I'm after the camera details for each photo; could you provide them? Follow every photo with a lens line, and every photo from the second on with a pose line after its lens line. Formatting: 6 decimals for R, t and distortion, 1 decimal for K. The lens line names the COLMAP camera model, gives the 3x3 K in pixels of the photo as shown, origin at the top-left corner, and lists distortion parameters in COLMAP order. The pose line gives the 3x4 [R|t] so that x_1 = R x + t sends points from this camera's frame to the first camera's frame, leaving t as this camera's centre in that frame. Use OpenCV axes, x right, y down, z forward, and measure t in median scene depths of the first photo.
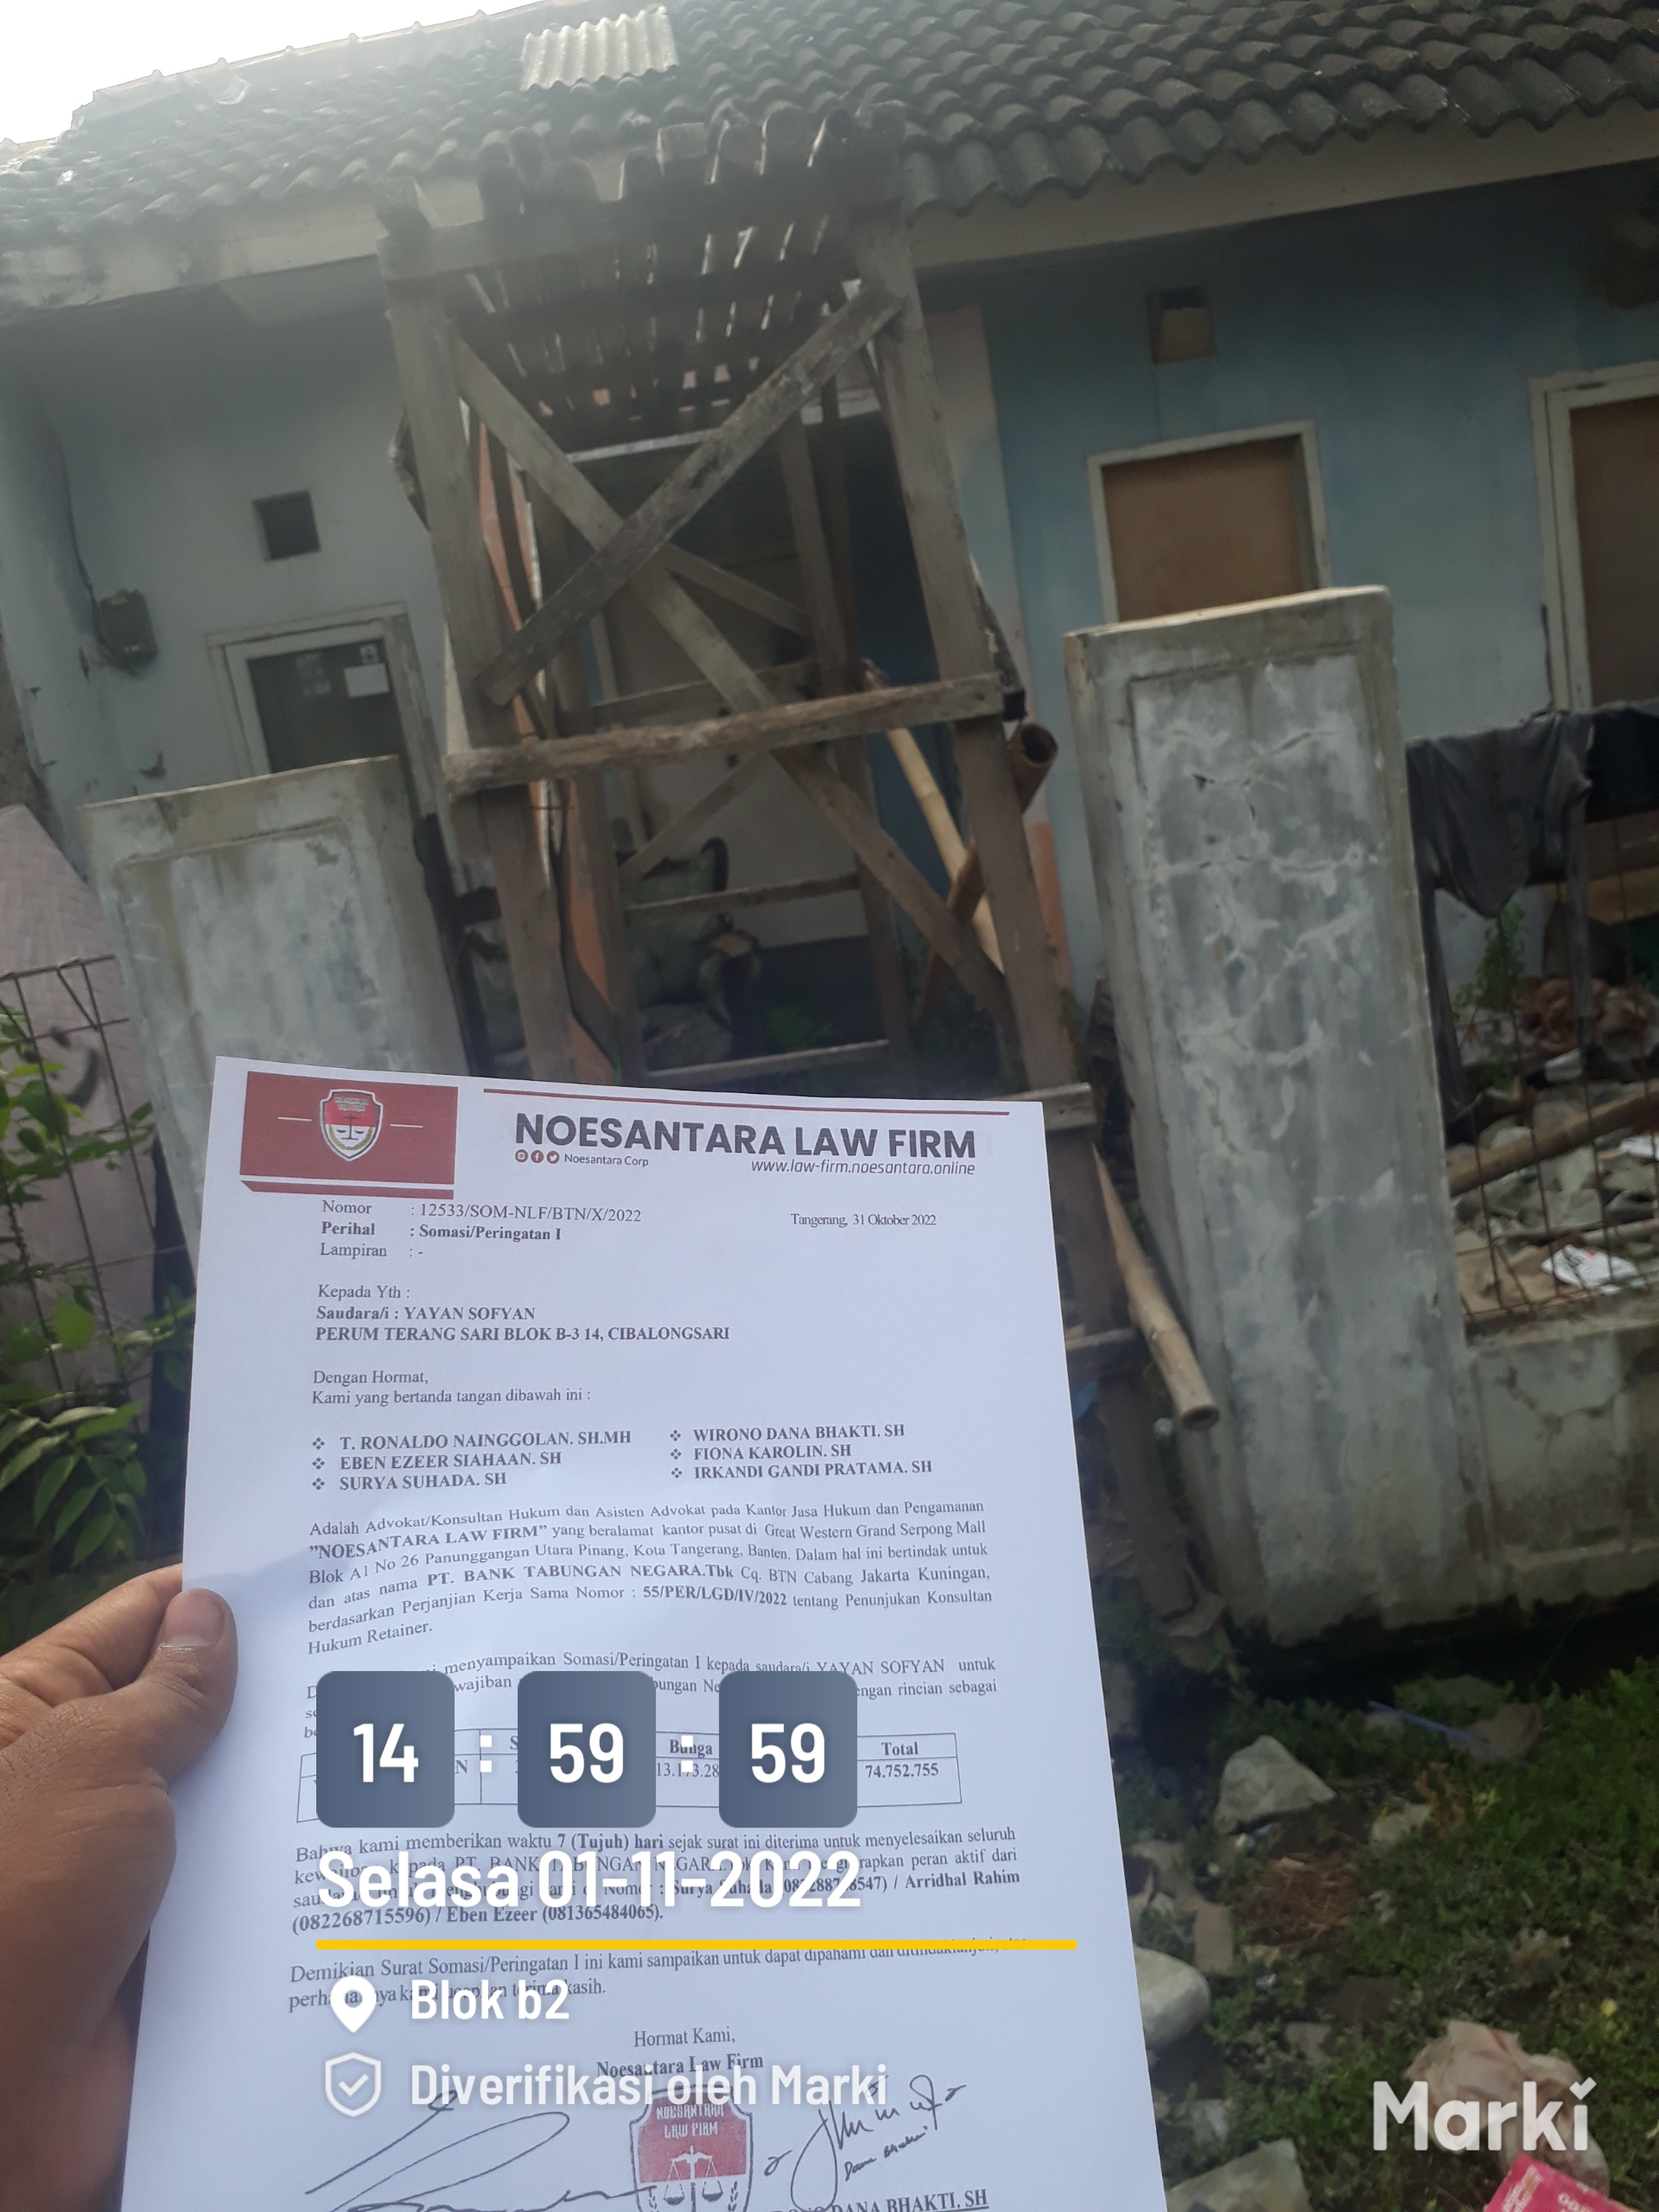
lens RADIAL K [[1722.0, 0, 830.9], [0, 1722.0, 1044.2], [0, 0, 1]] dist [0.075369, -0.113901]
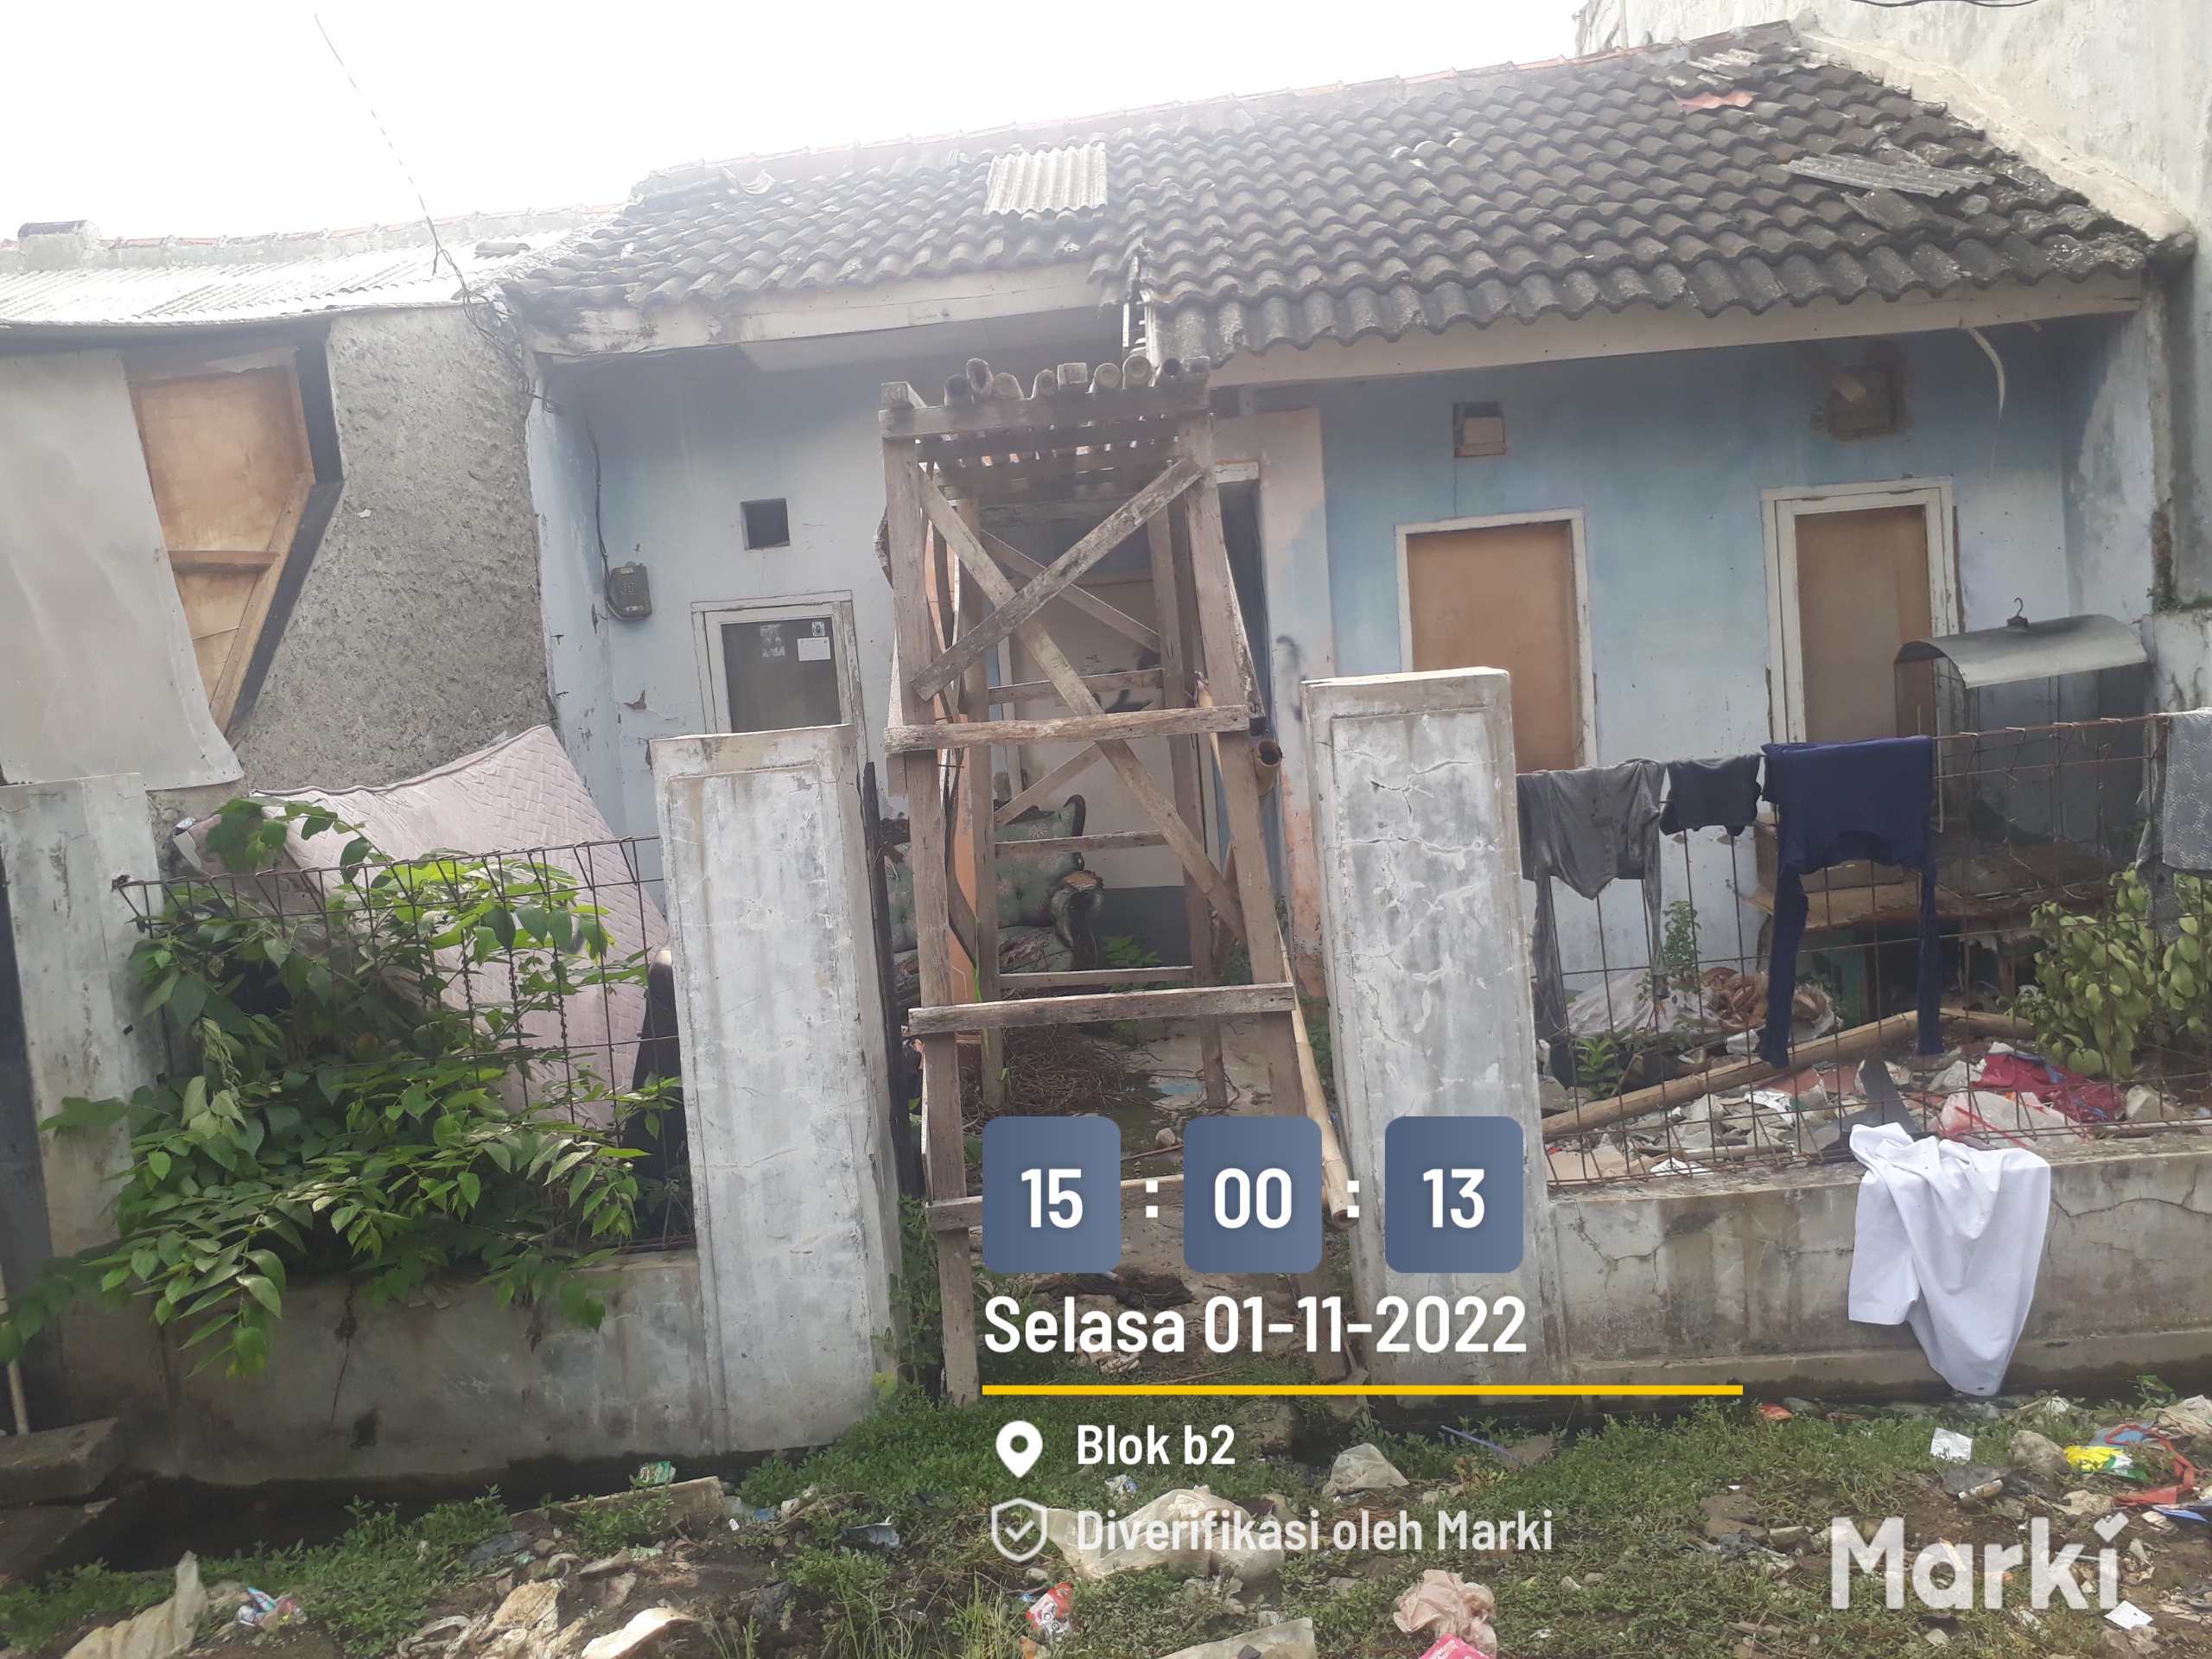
lens RADIAL K [[1722.0, 0, 1140.6], [0, 1722.0, 778.0], [0, 0, 1]] dist [0.075369, -0.113901]
pose [[0.995129, 0.087670, -0.045069, 0.067151], [-0.092881, 0.987053, -0.130768, 0.050858], [0.033021, 0.134317, 0.990388, -0.445271]]
